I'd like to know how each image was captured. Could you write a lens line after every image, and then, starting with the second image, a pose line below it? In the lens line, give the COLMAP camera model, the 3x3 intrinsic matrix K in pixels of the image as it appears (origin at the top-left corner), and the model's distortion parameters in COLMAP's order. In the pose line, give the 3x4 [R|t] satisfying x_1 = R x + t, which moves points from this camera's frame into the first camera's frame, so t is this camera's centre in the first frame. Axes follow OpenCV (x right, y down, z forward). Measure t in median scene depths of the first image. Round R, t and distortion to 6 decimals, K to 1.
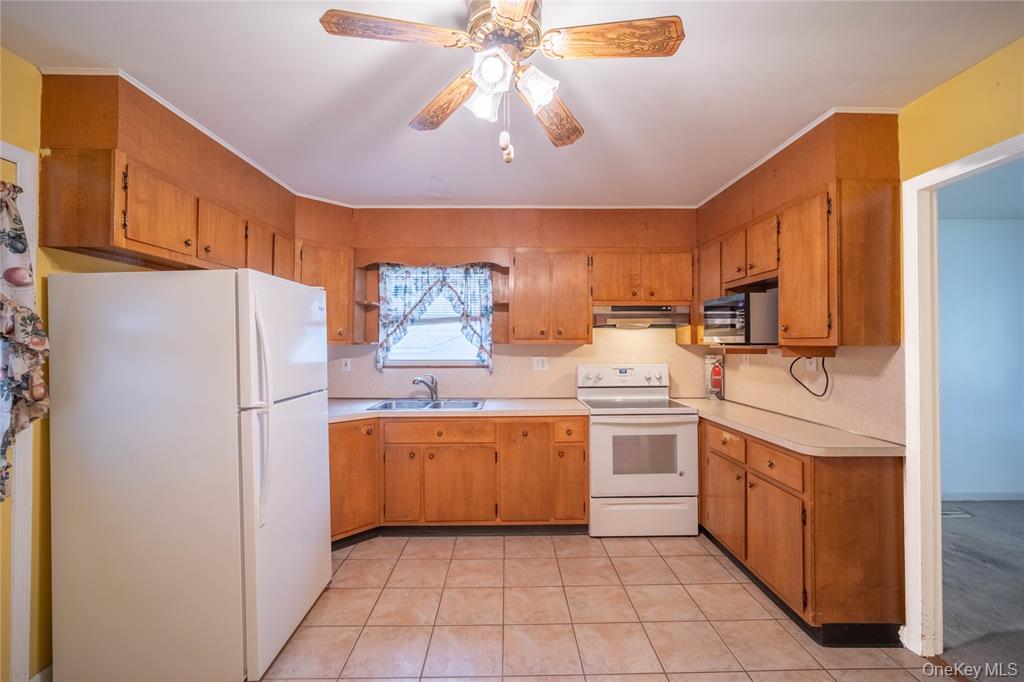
lens RADIAL K [[448.5, 0, 515.7], [0, 448.5, 337.8], [0, 0, 1]] dist [-0.009708, 0.002418]
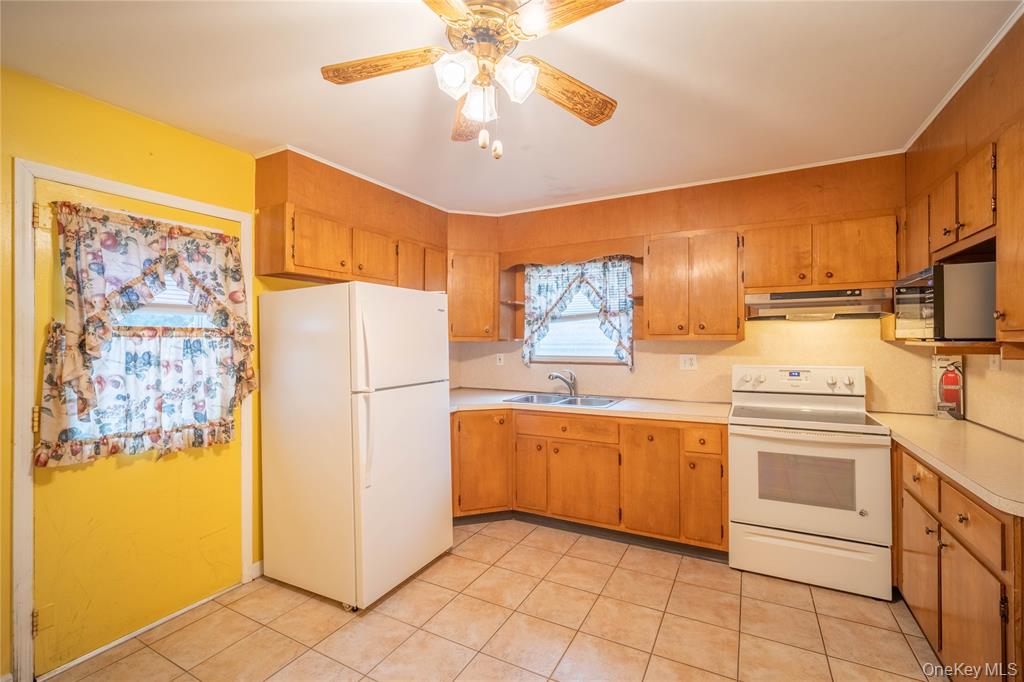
lens RADIAL K [[448.5, 0, 511.9], [0, 448.5, 338.1], [0, 0, 1]] dist [-0.009708, 0.002418]
pose [[0.871158, -0.004651, -0.490980, 0.238301], [0.009165, 0.999935, 0.006789, 0.000479], [0.490917, -0.010414, 0.871144, 0.068576]]
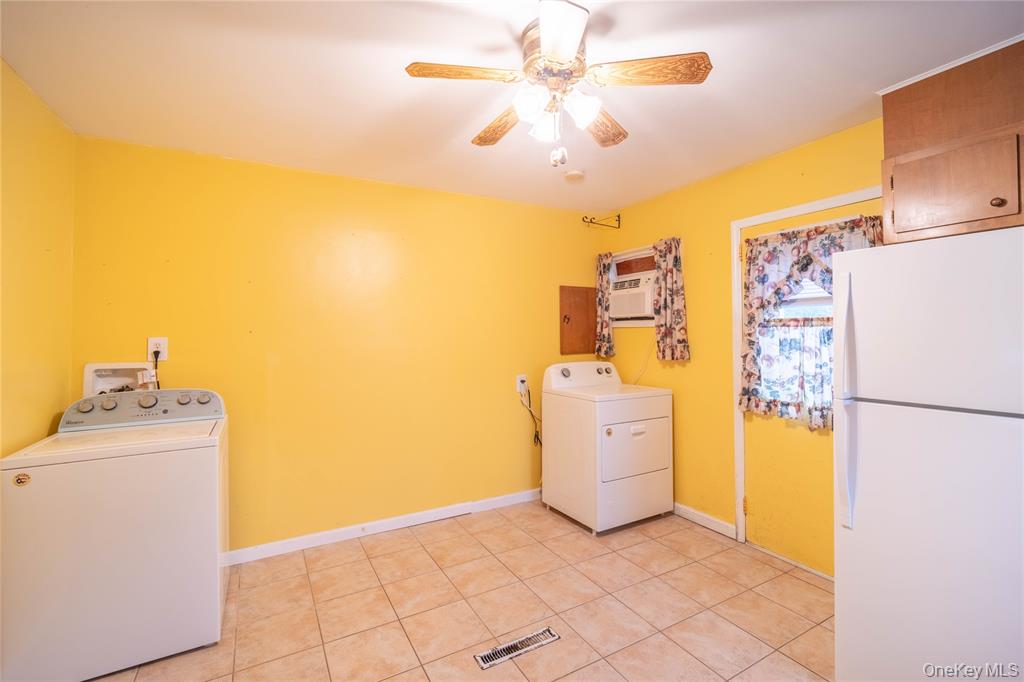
lens RADIAL K [[448.5, 0, 509.9], [0, 448.5, 326.0], [0, 0, 1]] dist [-0.009708, 0.002418]
pose [[-0.885107, 0.000732, -0.465387, 0.284095], [0.013009, 0.999647, -0.023169, 0.009844], [0.465206, -0.026561, -0.884804, 0.907020]]
